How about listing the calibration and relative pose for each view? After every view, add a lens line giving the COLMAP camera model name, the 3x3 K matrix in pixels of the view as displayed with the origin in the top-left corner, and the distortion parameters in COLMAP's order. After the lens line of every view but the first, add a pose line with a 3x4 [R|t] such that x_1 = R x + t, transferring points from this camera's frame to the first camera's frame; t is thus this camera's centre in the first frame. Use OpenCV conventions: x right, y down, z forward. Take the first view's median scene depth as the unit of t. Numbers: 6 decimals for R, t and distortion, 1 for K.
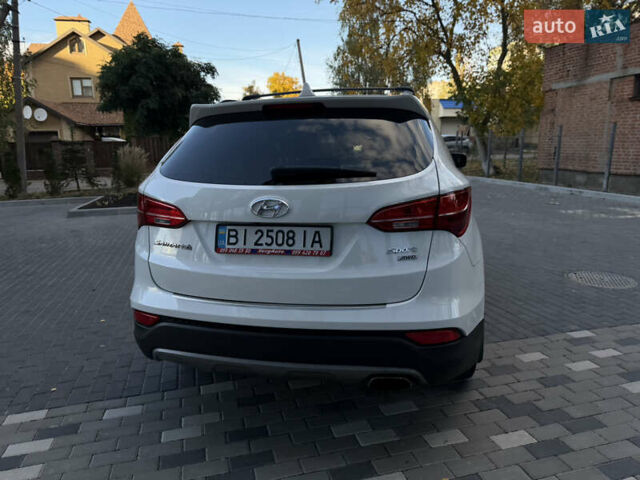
lens RADIAL K [[447.9, 0, 317.6], [0, 447.9, 239.6], [0, 0, 1]] dist [0.024395, -0.030276]
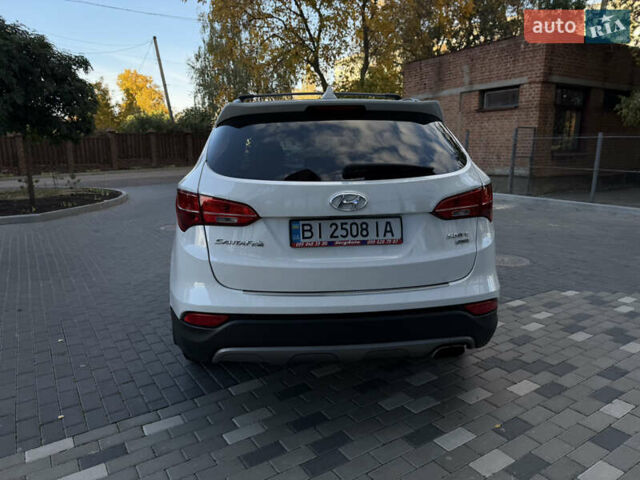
lens RADIAL K [[447.9, 0, 314.0], [0, 447.9, 239.1], [0, 0, 1]] dist [0.024395, -0.030276]
pose [[0.954419, -0.052252, 0.293861, -0.382050], [0.054711, 0.998502, -0.000148, 0.010729], [-0.293413, 0.016219, 0.955848, -0.002499]]
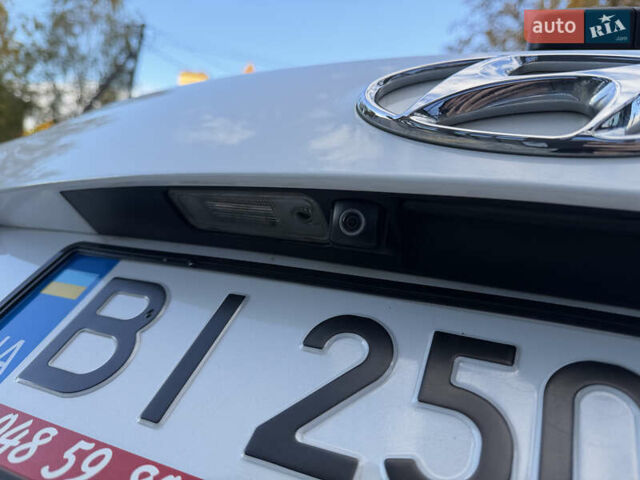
lens RADIAL K [[466.7, 0, 317.7], [0, 466.7, 239.5], [0, 0, 1]] dist [-0.014827, 0.001498]
pose [[0.973325, 0.131872, -0.187744, -0.094440], [-0.162295, 0.974148, -0.157147, -0.014707], [0.162167, 0.183425, 0.969565, 0.700442]]
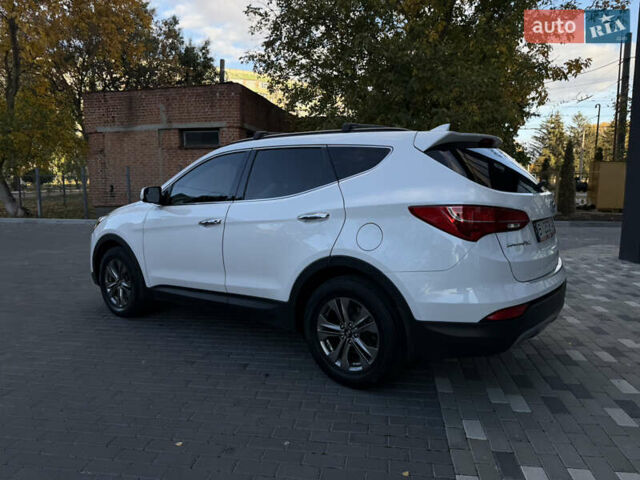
lens RADIAL K [[447.9, 0, 310.4], [0, 447.9, 236.1], [0, 0, 1]] dist [0.024395, -0.030276]
pose [[0.428750, -0.097712, 0.898123, -1.410656], [0.186777, 0.982243, 0.017700, -0.115610], [-0.883905, 0.160160, 0.439387, 0.807054]]
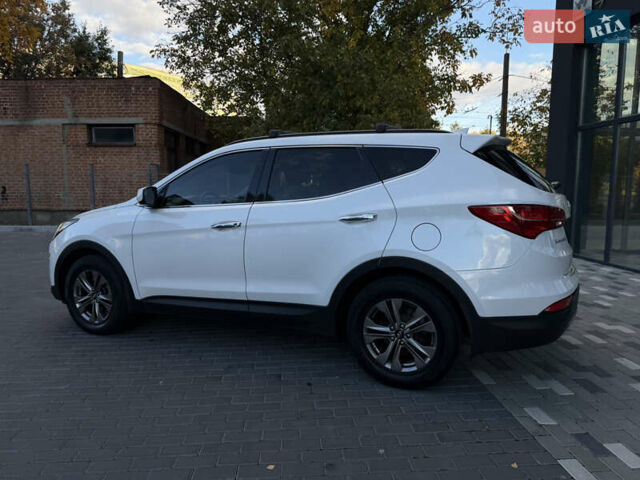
lens RADIAL K [[447.9, 0, 309.8], [0, 447.9, 236.4], [0, 0, 1]] dist [0.024395, -0.030276]
pose [[0.213734, -0.101429, 0.971612, -1.500684], [0.200171, 0.978039, 0.058067, -0.190069], [-0.956164, 0.182077, 0.229343, 1.180803]]
